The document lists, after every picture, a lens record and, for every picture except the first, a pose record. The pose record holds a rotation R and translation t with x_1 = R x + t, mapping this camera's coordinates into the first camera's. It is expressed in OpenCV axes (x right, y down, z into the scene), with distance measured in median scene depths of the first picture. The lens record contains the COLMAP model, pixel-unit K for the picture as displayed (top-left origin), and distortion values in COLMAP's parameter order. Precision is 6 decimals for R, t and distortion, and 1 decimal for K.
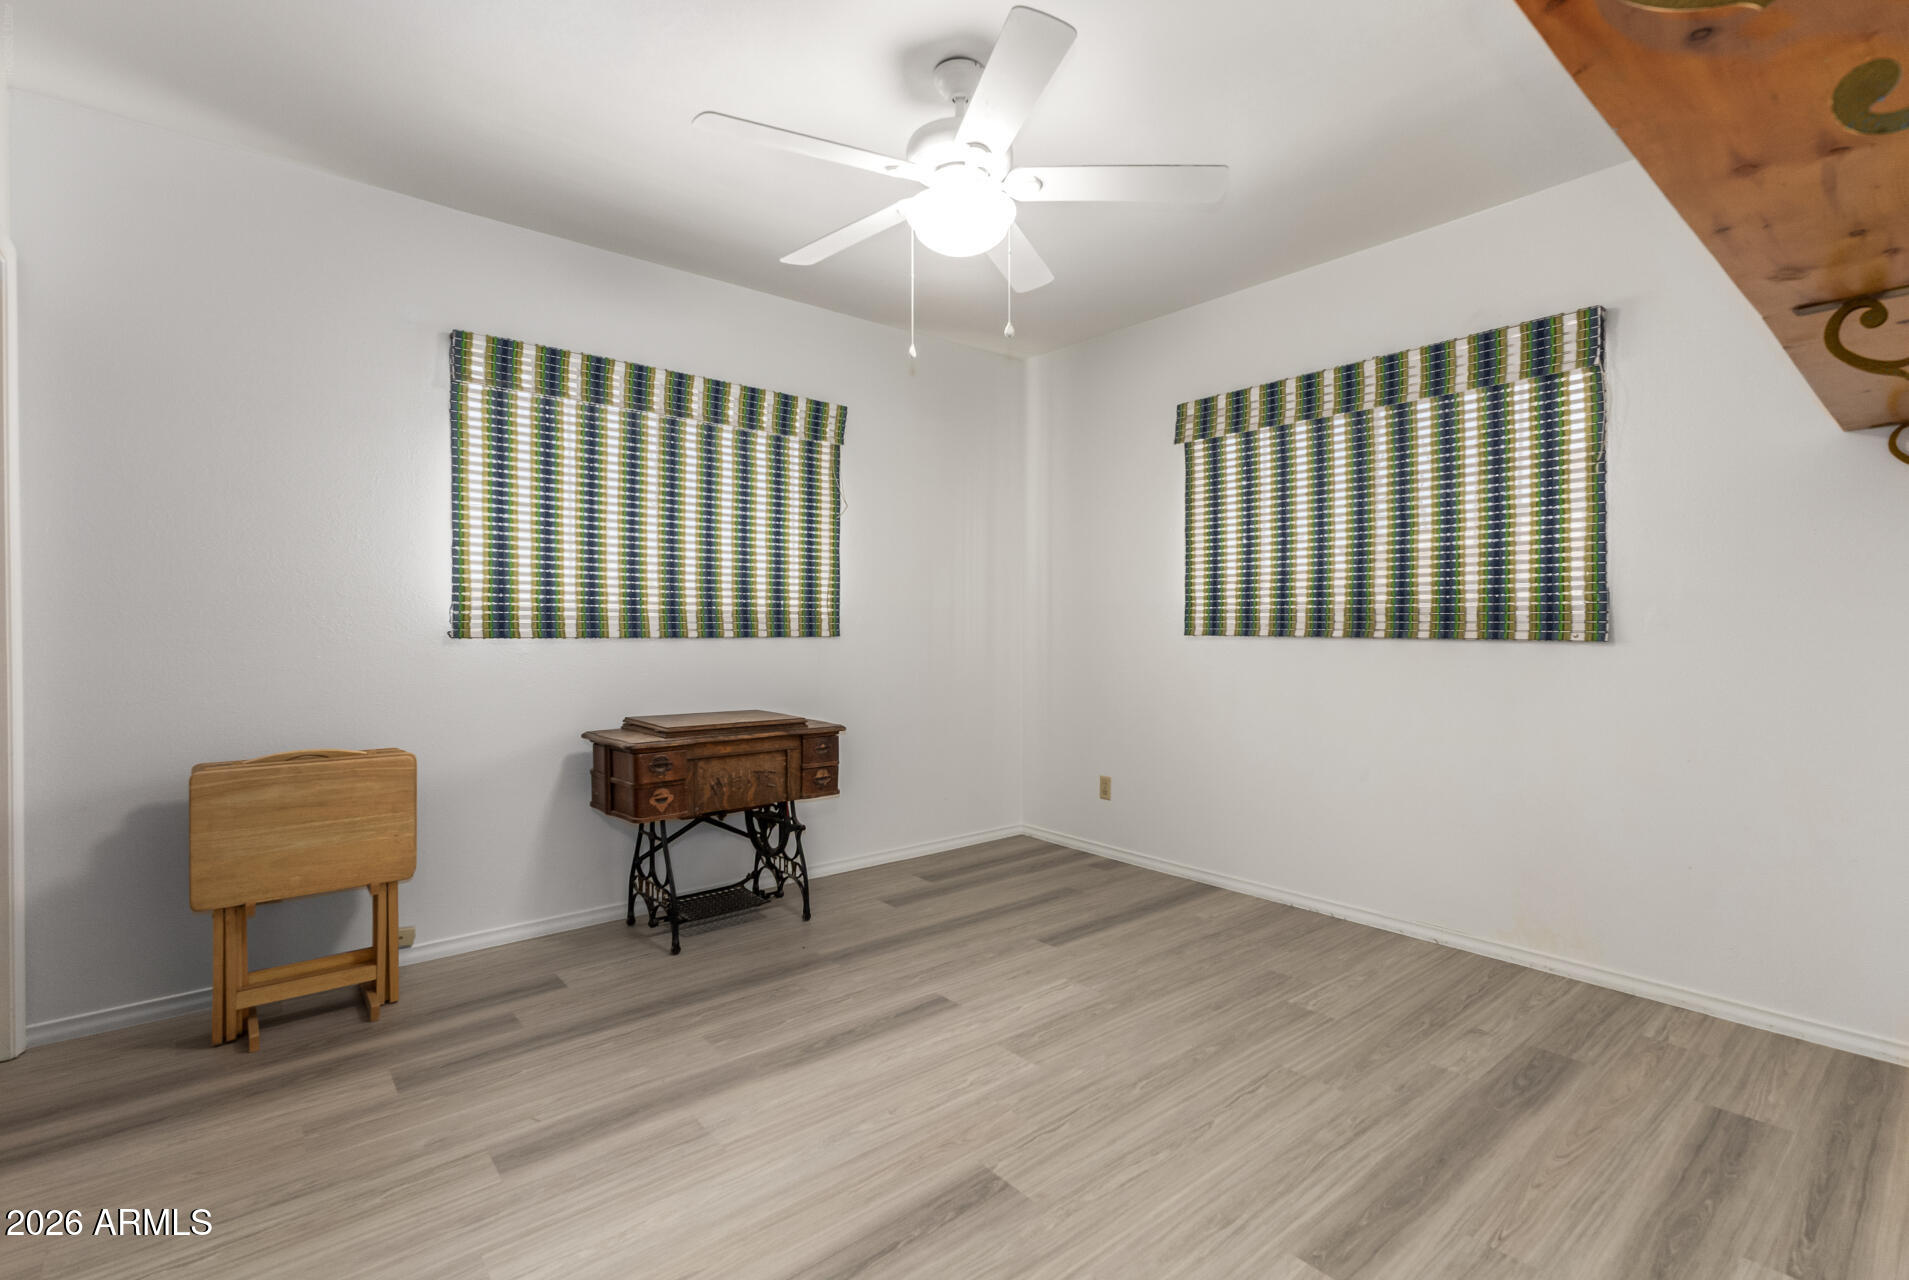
lens RADIAL K [[842.7, 0, 954.3], [0, 842.7, 635.7], [0, 0, 1]] dist [0.014681, -0.003920]
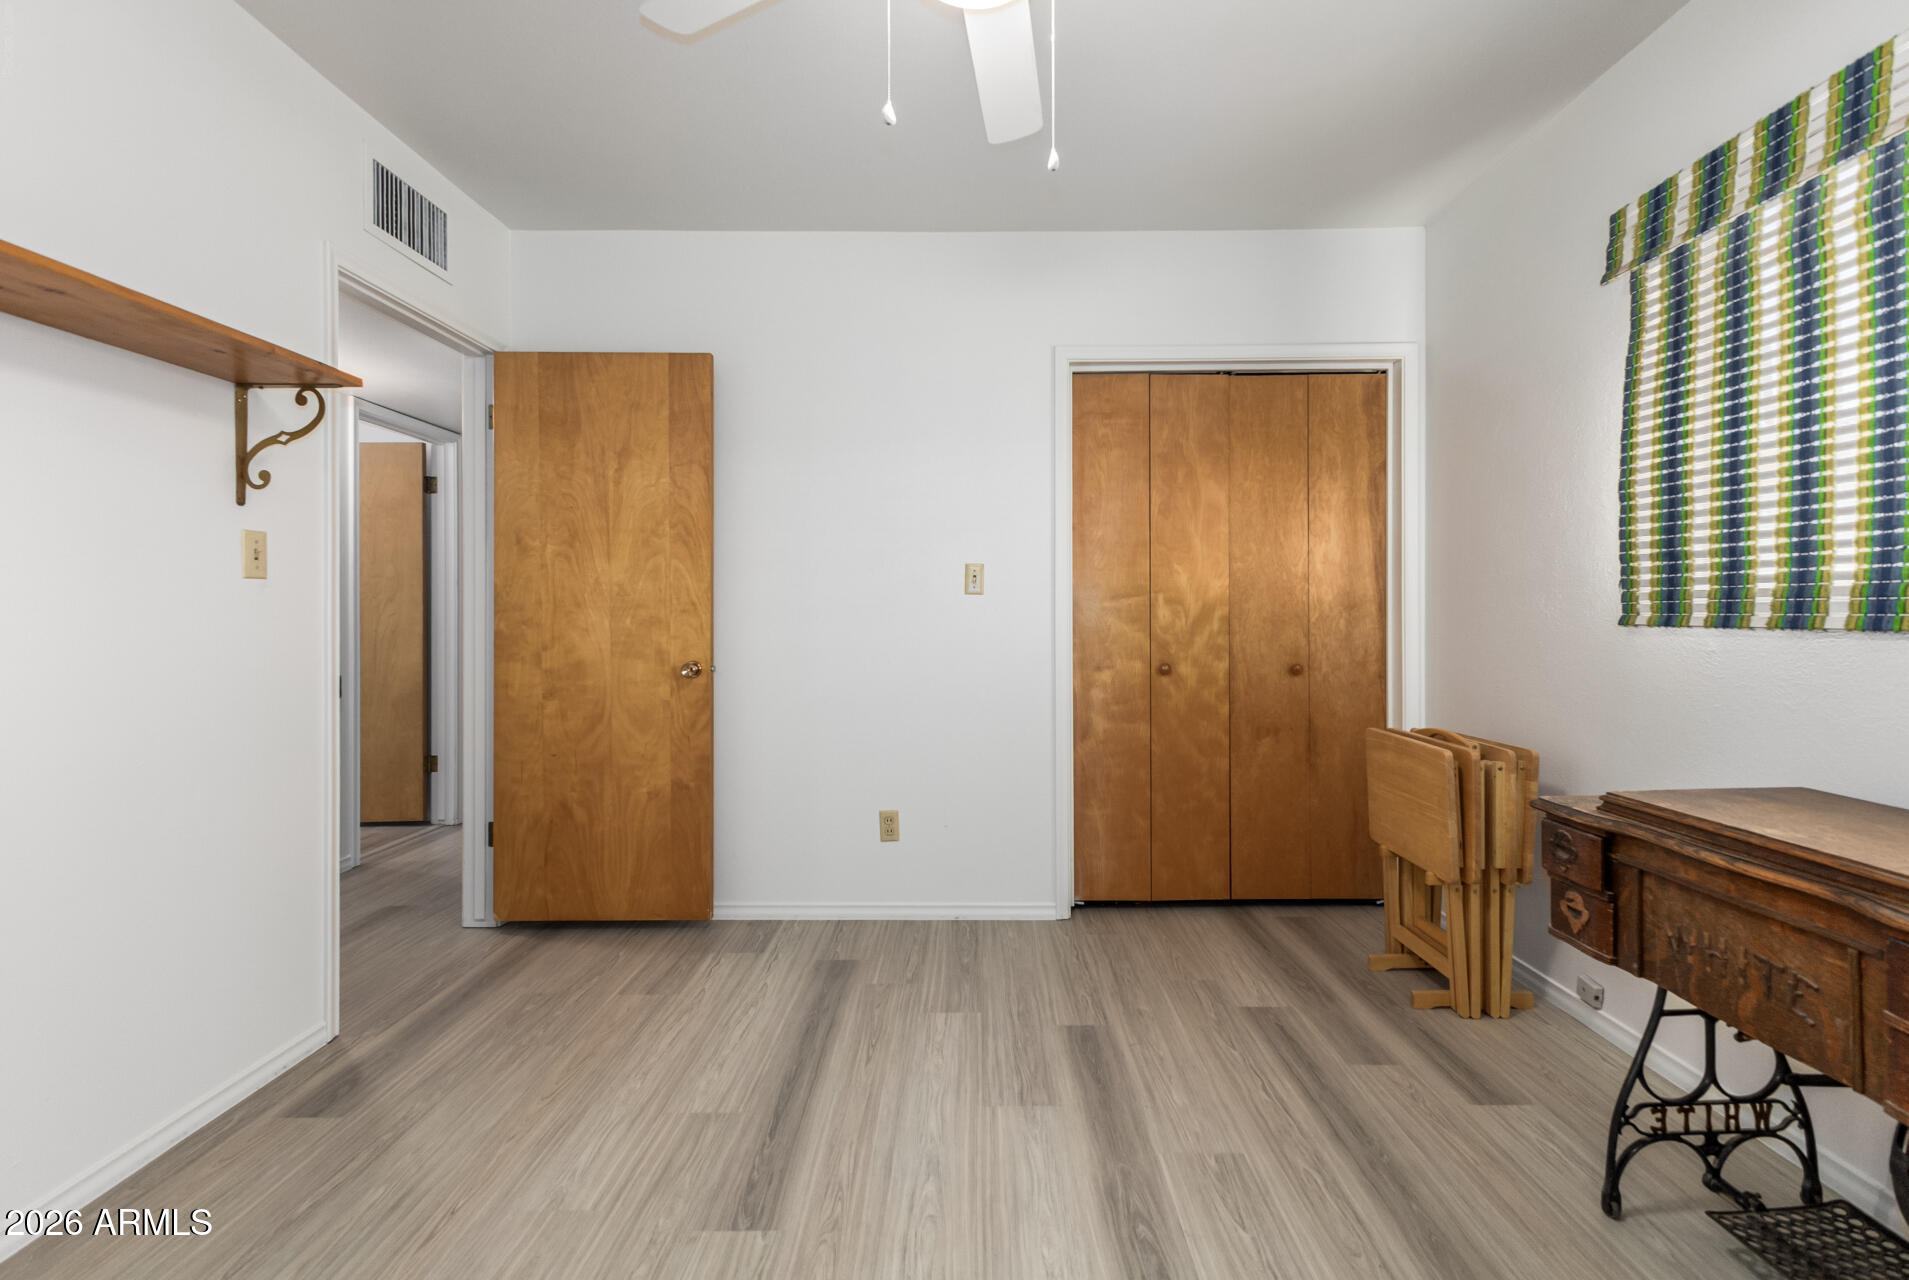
lens RADIAL K [[842.7, 0, 961.5], [0, 842.7, 610.3], [0, 0, 1]] dist [0.014681, -0.003920]
pose [[-0.631412, -0.002283, -0.775445, 0.463917], [-0.003378, 0.999994, -0.000193, -0.010902], [0.775441, 0.002497, -0.631416, 1.329252]]
